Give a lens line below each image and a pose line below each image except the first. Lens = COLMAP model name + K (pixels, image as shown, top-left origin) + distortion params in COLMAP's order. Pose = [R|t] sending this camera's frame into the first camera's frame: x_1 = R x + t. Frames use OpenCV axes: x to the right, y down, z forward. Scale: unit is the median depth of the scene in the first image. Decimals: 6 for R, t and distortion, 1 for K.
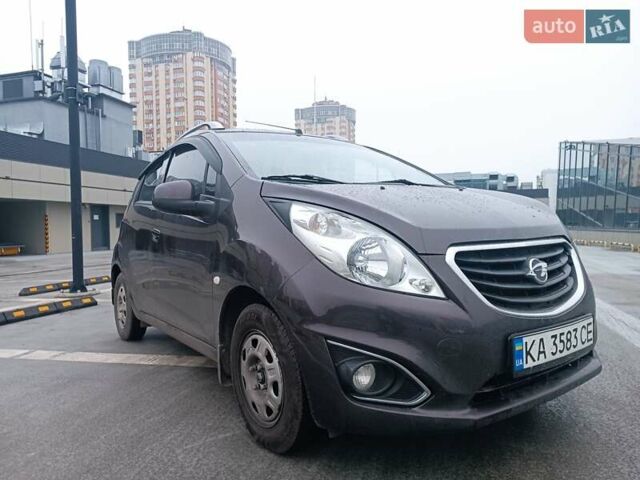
lens RADIAL K [[480.4, 0, 320.0], [0, 480.4, 240.0], [0, 0, 1]] dist [0.053664, -0.055785]
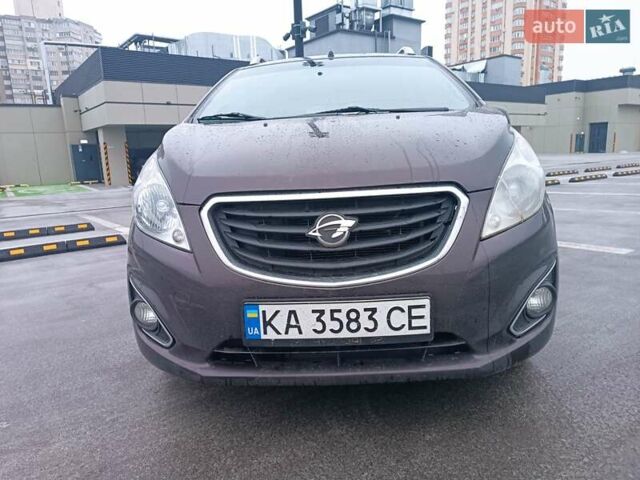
lens RADIAL K [[480.4, 0, 320.0], [0, 480.4, 240.0], [0, 0, 1]] dist [0.053664, -0.055785]
pose [[0.779451, 0.103910, -0.617786, 0.126330], [0.004741, 0.985141, 0.171679, -0.007725], [0.626445, -0.136744, 0.767377, 0.051300]]
